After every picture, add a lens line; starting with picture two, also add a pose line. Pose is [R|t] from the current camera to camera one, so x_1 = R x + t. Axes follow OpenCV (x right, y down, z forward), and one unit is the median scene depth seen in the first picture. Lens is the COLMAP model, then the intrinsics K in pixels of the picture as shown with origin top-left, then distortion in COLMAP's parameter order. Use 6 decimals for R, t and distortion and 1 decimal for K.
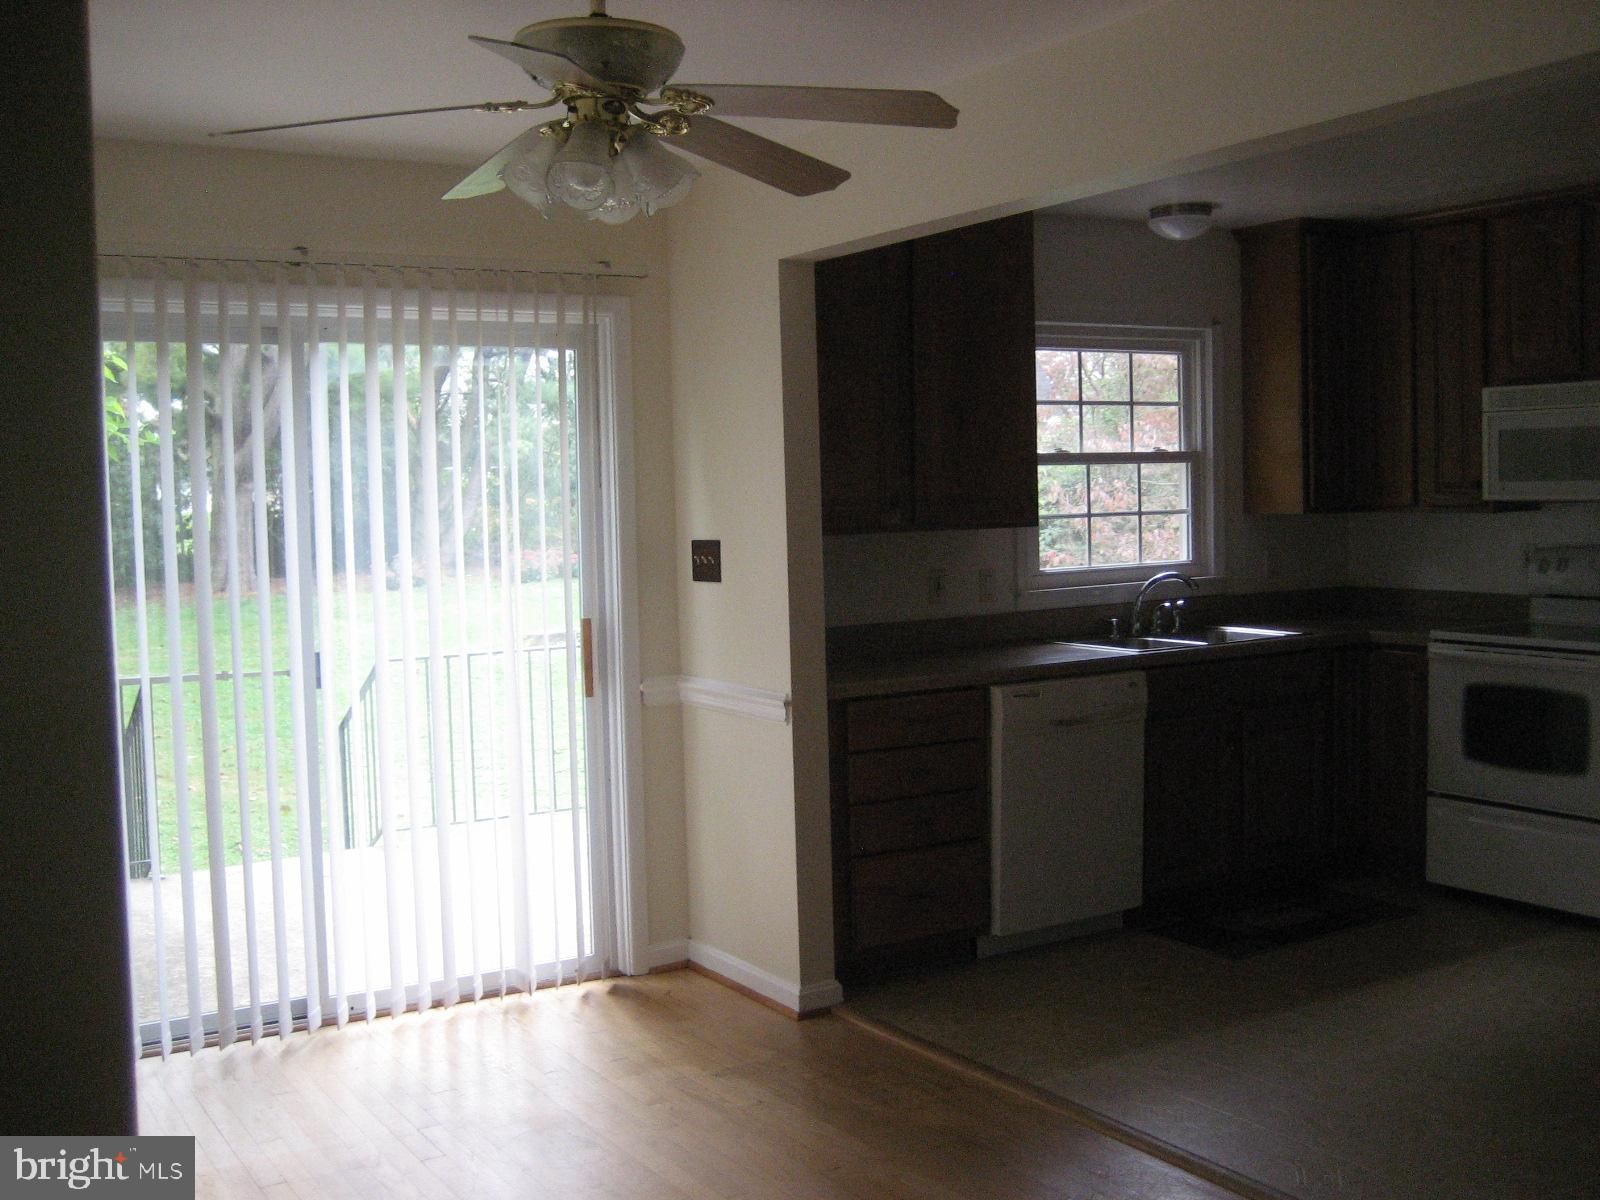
lens RADIAL K [[1685.6, 0, 816.4], [0, 1685.6, 602.6], [0, 0, 1]] dist [-0.153044, 0.220570]
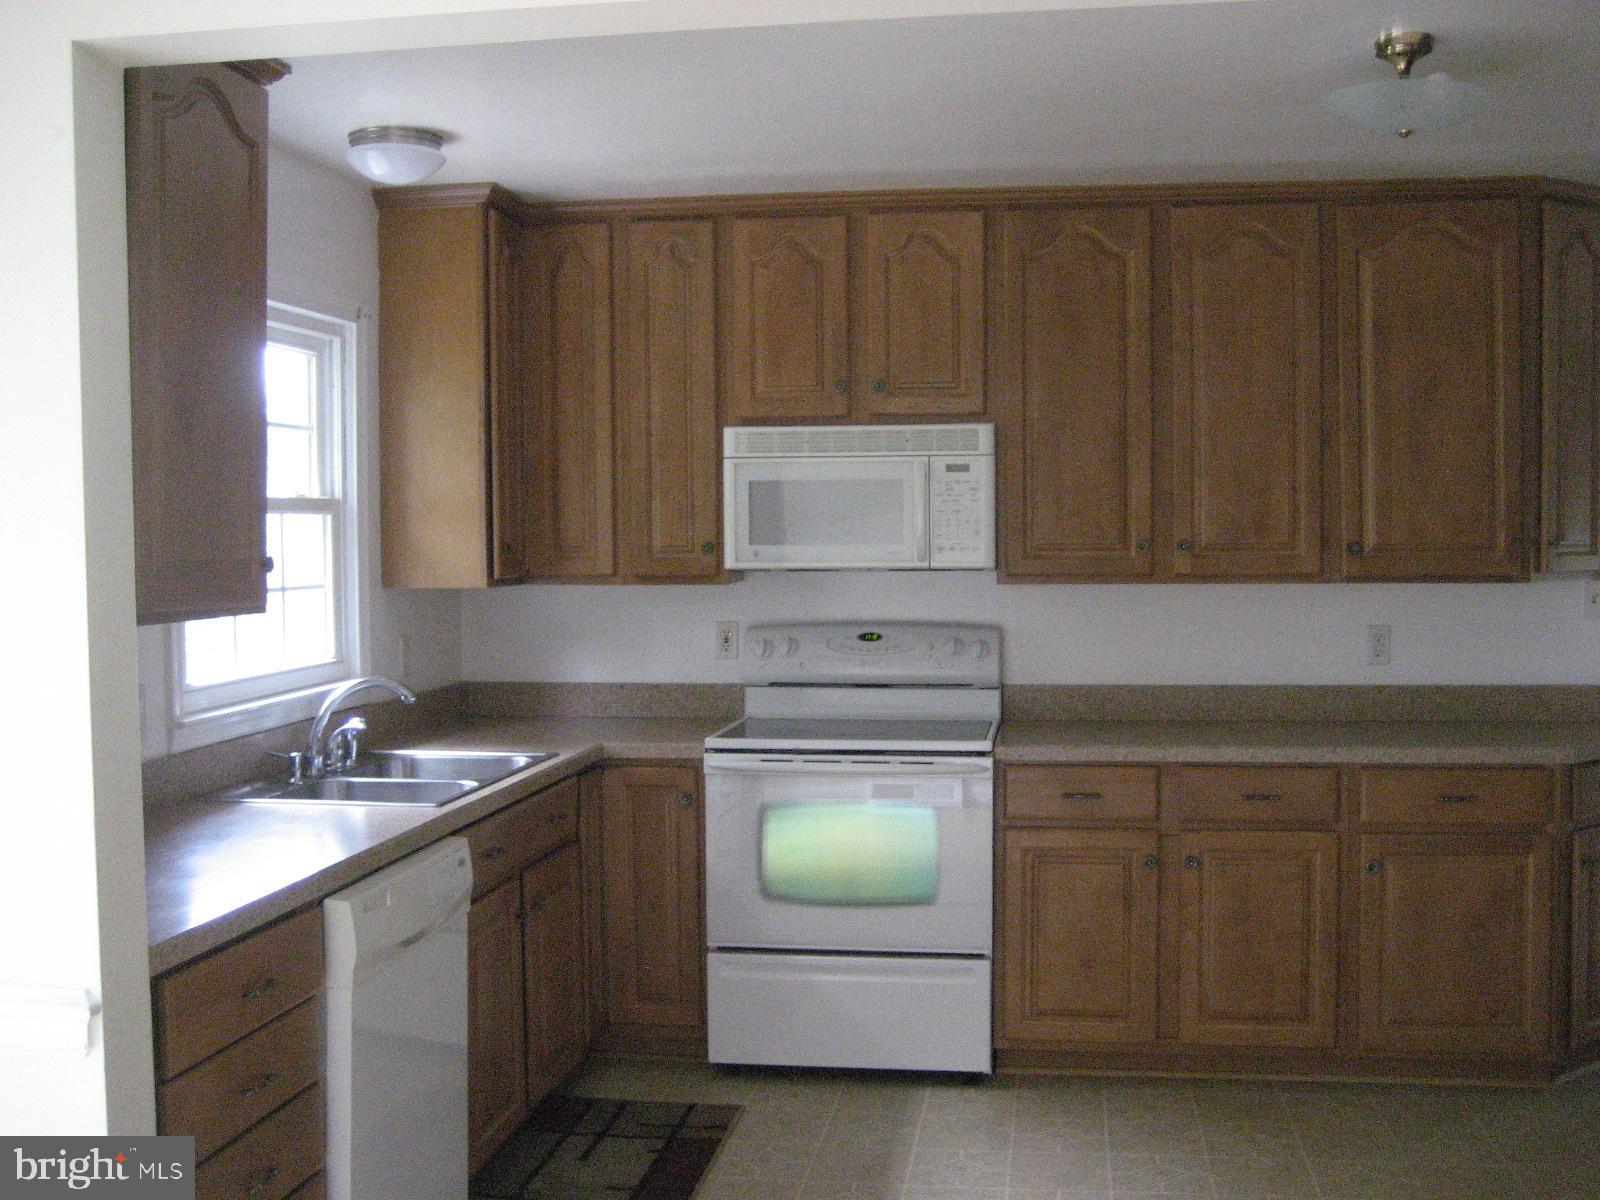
lens RADIAL K [[1685.6, 0, 816.4], [0, 1685.6, 602.6], [0, 0, 1]] dist [-0.153044, 0.220570]
pose [[0.654064, -0.012979, 0.756328, -0.183416], [0.042710, 0.998891, -0.019794, -0.028079], [-0.755233, 0.045249, 0.653893, 0.446492]]
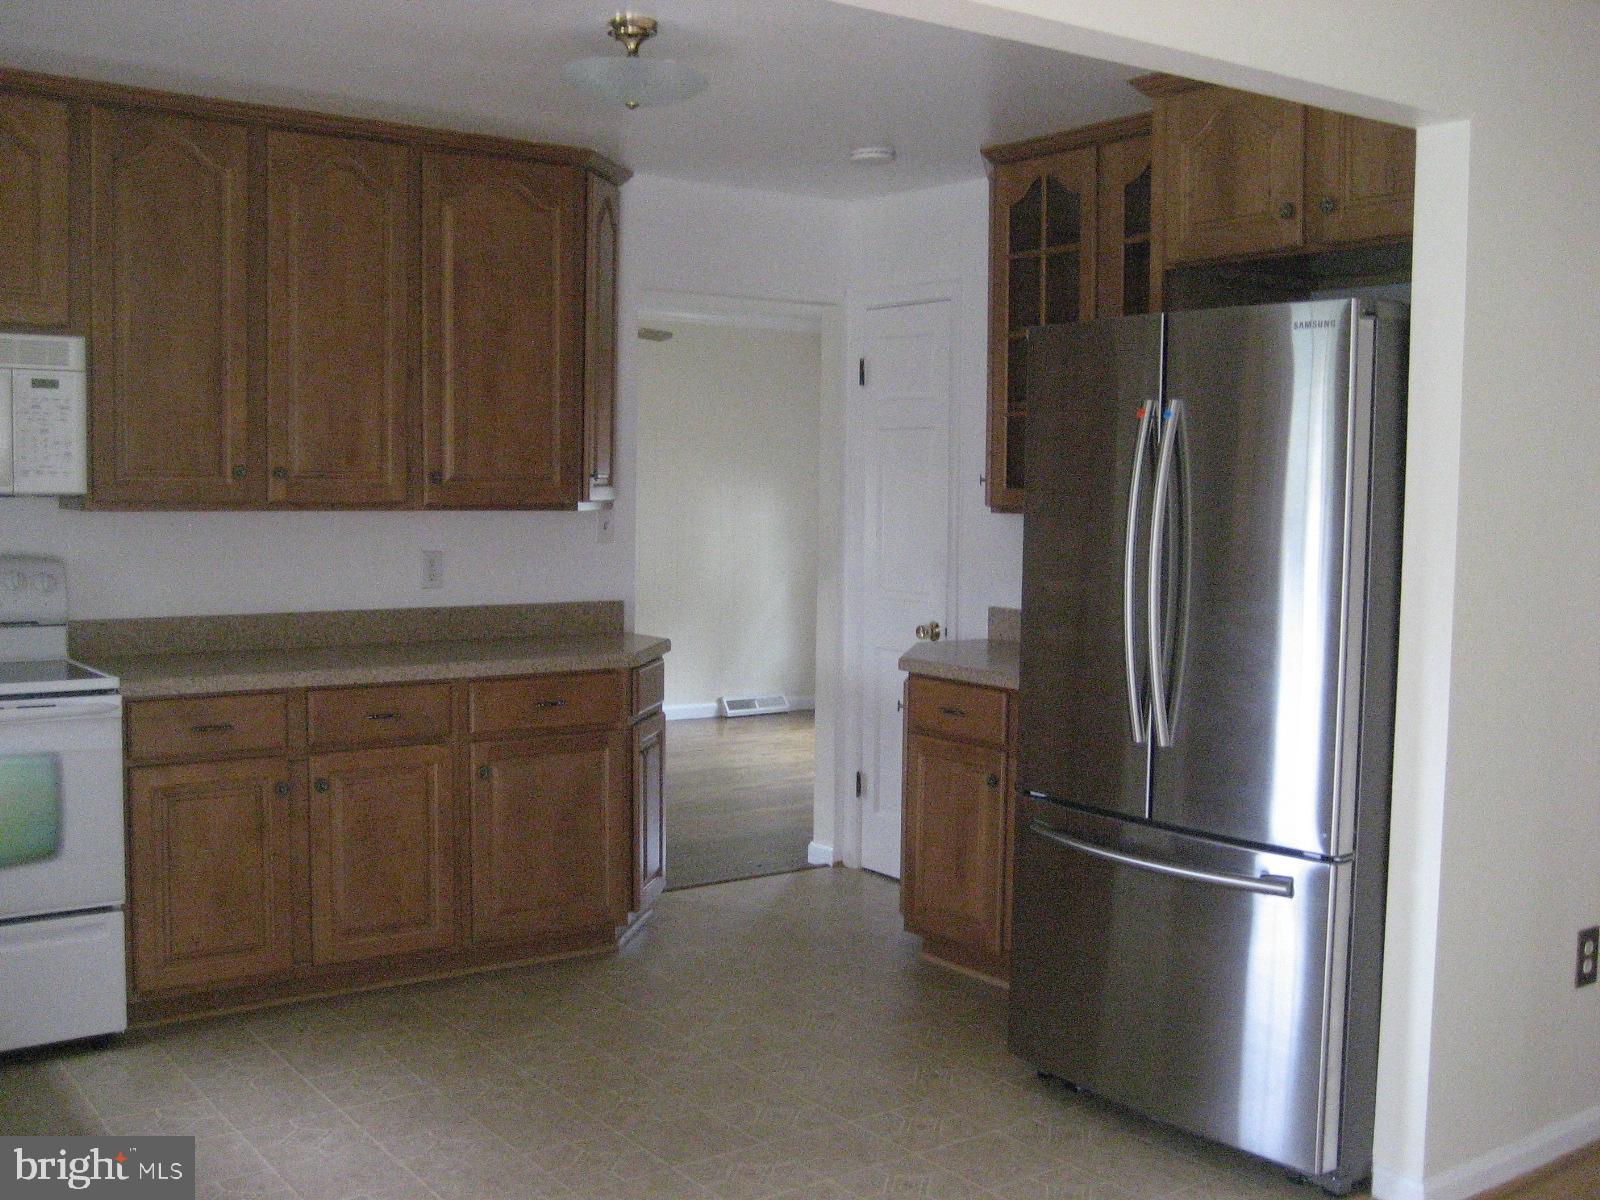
lens RADIAL K [[1685.6, 0, 816.4], [0, 1685.6, 602.6], [0, 0, 1]] dist [-0.153044, 0.220570]
pose [[-0.064670, -0.051438, 0.996580, -0.278917], [0.051915, 0.997145, 0.054836, -0.032226], [-0.996555, 0.055284, -0.061815, 0.642982]]
